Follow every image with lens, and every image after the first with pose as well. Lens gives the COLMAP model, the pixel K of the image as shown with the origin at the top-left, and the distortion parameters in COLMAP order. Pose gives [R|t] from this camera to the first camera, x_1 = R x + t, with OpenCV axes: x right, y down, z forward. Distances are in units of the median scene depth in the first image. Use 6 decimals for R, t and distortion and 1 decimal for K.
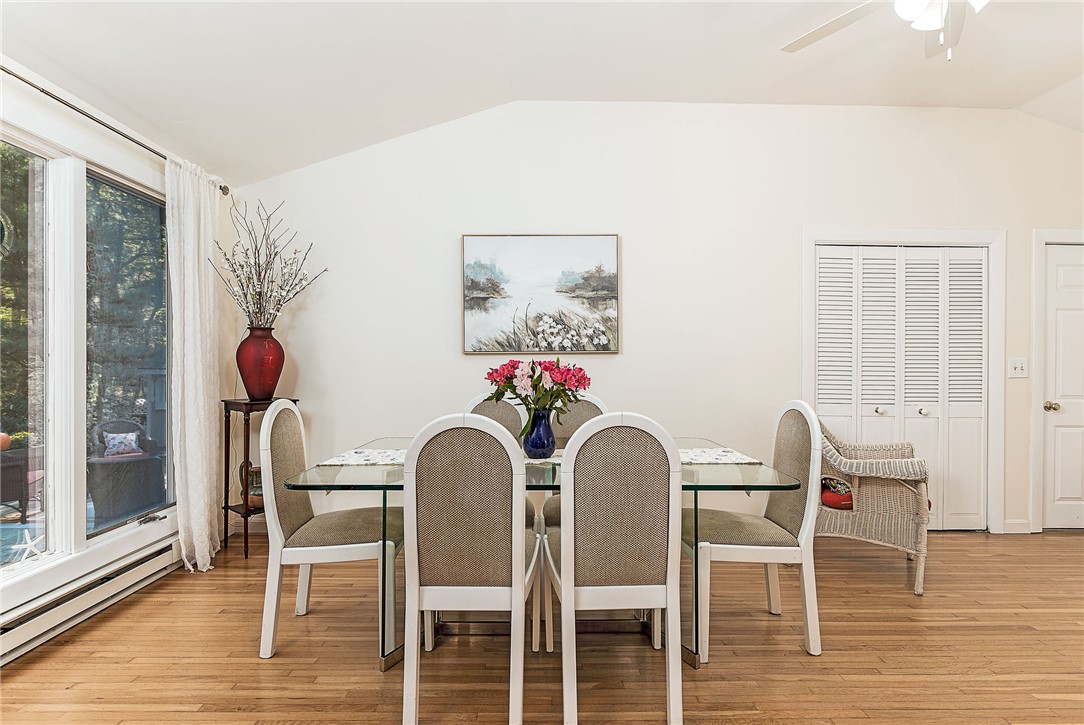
lens RADIAL K [[501.7, 0, 543.8], [0, 501.7, 365.4], [0, 0, 1]] dist [0.003768, -0.002382]
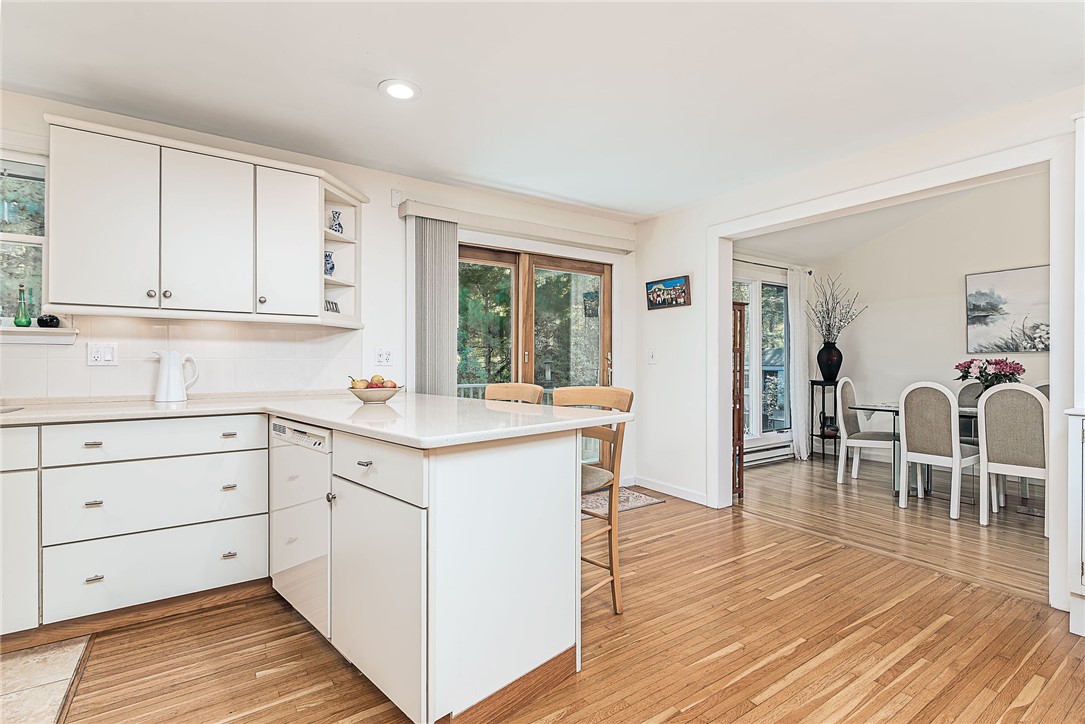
lens RADIAL K [[502.2, 0, 545.7], [0, 502.2, 358.7], [0, 0, 1]] dist [0.003768, -0.002382]
pose [[0.552156, -0.009545, -0.833686, 0.395419], [0.002430, 0.999949, -0.009840, 0.001704], [0.833737, 0.003407, 0.552151, -0.873660]]
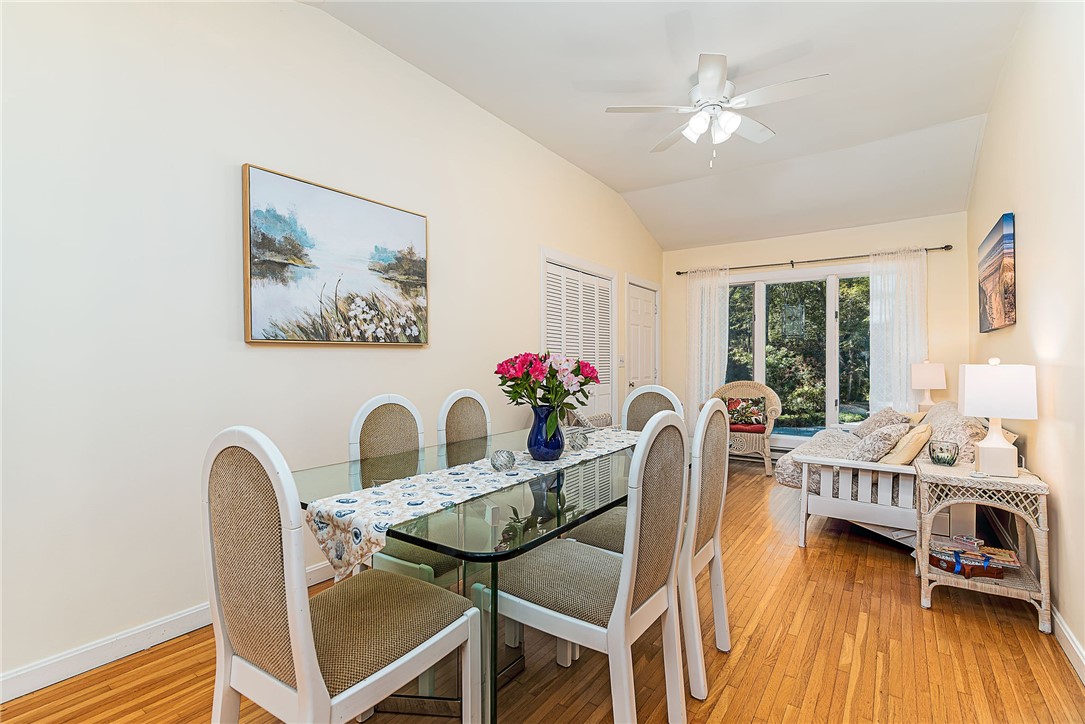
lens RADIAL K [[502.2, 0, 542.7], [0, 502.2, 360.6], [0, 0, 1]] dist [0.003768, -0.002382]
pose [[0.585837, -0.003938, 0.810420, -0.474093], [0.002116, 0.999992, 0.003329, -0.000492], [-0.810426, -0.000235, 0.585840, 0.291338]]
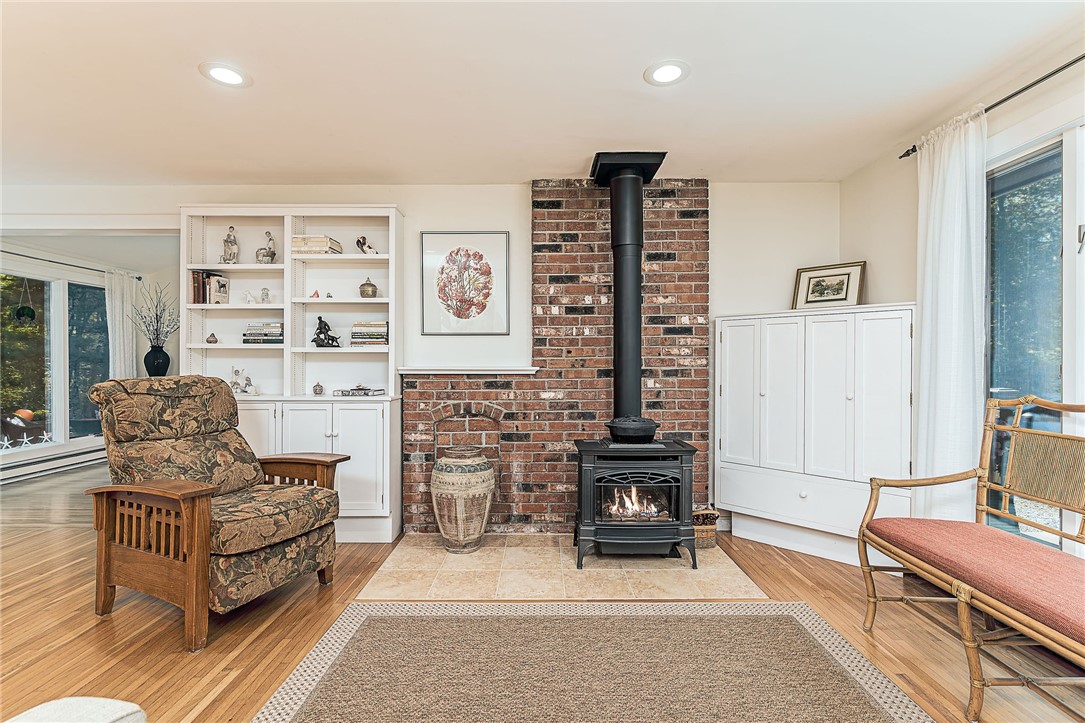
lens RADIAL K [[502.2, 0, 544.9], [0, 502.2, 362.2], [0, 0, 1]] dist [0.003768, -0.002382]
pose [[0.999829, -0.008471, -0.016436, 0.951997], [0.008489, 0.999963, 0.001057, -0.000260], [0.016426, -0.001196, 0.999864, -0.924485]]
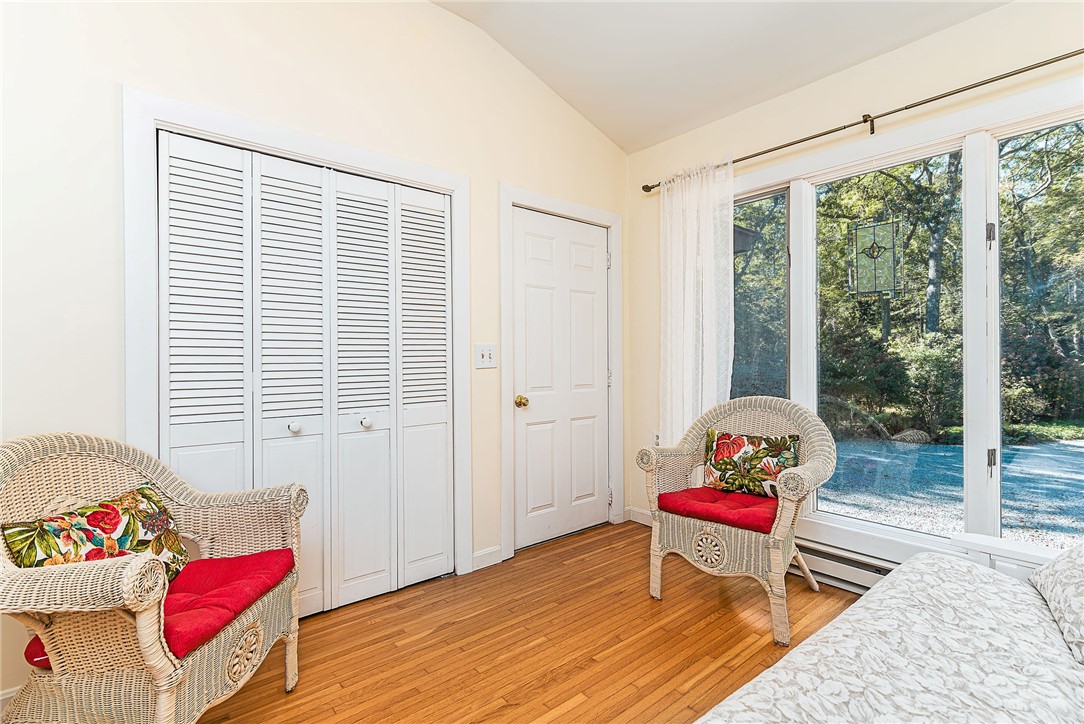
lens RADIAL K [[501.7, 0, 548.5], [0, 501.7, 359.4], [0, 0, 1]] dist [0.003768, -0.002382]
pose [[0.775582, -0.015271, 0.631062, 0.531756], [0.014515, 0.999874, 0.006356, 0.007297], [-0.631080, 0.004231, 0.775706, 0.333579]]
